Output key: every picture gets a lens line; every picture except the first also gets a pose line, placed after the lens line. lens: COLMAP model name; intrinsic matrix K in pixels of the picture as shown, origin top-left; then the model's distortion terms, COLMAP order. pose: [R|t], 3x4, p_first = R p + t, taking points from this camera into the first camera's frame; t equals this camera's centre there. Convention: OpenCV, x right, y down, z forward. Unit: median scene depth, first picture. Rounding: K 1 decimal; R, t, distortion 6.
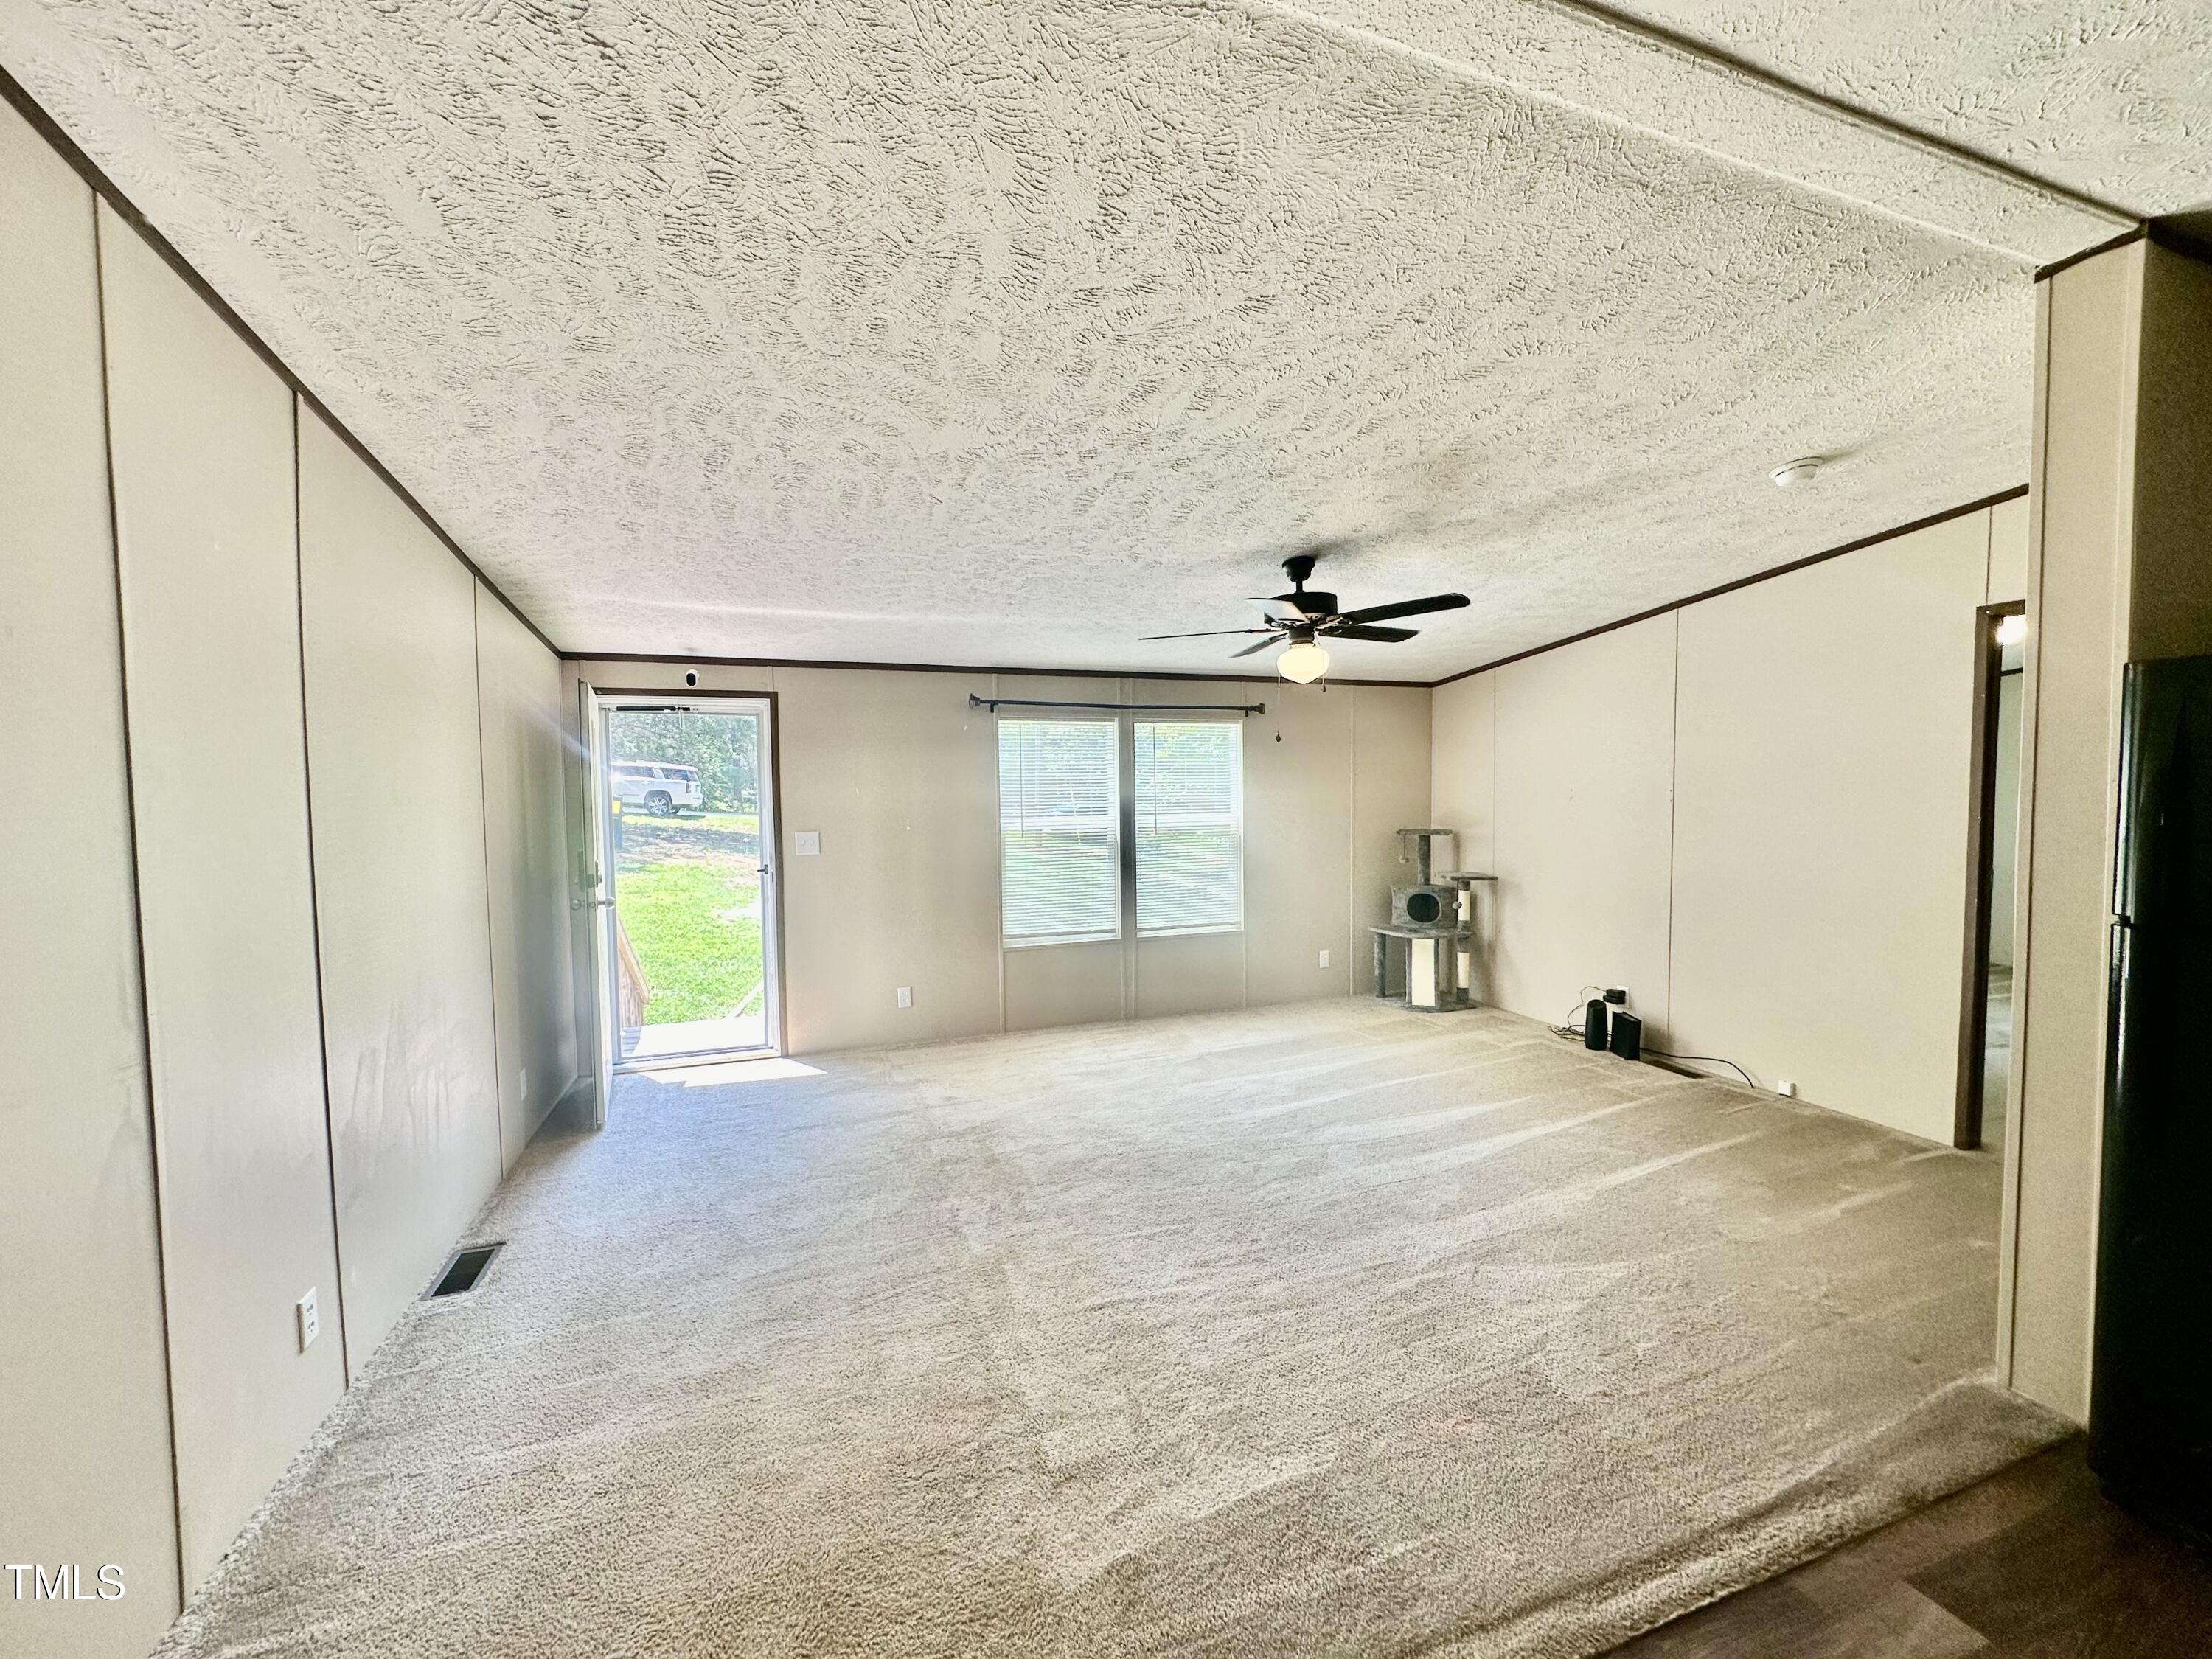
lens RADIAL K [[880.4, 0, 1107.8], [0, 880.4, 829.2], [0, 0, 1]] dist [-0.003941, 0.000525]
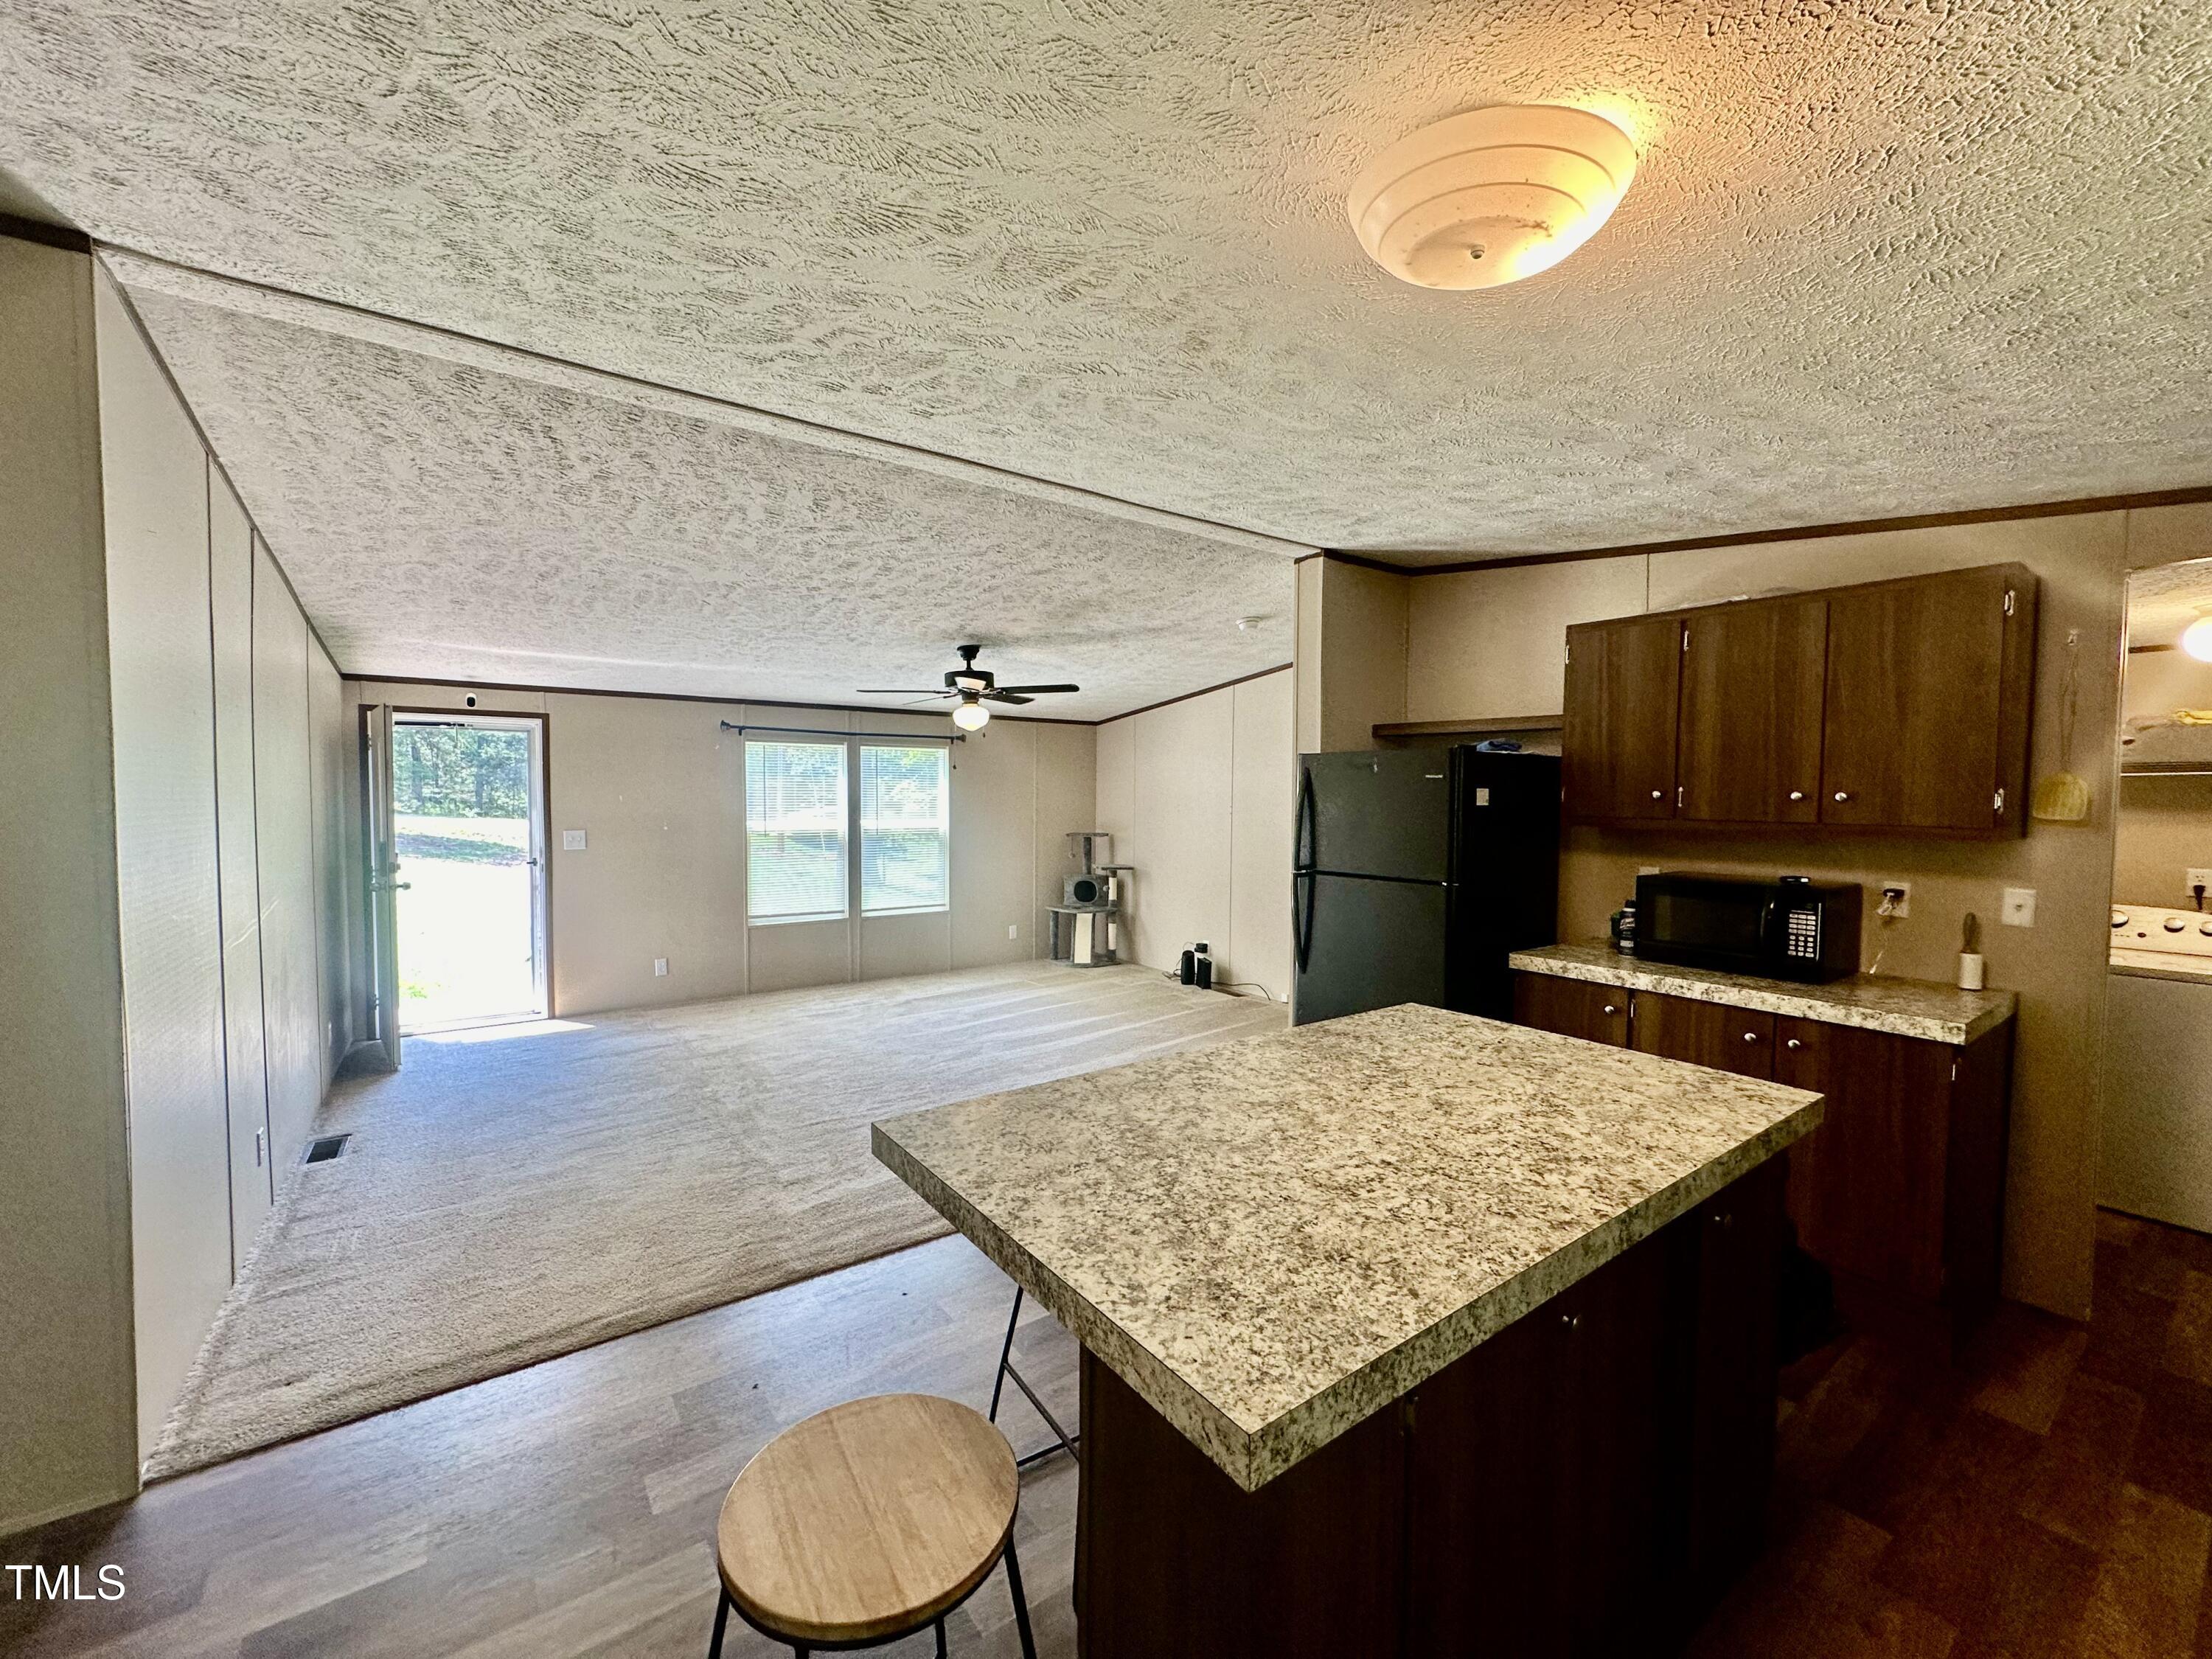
lens RADIAL K [[880.4, 0, 1107.7], [0, 880.4, 831.3], [0, 0, 1]] dist [-0.003941, 0.000525]
pose [[0.961890, 0.007101, 0.273346, 0.041585], [-0.005623, 0.999965, -0.006188, 0.010517], [-0.273380, 0.004415, 0.961896, -0.482078]]
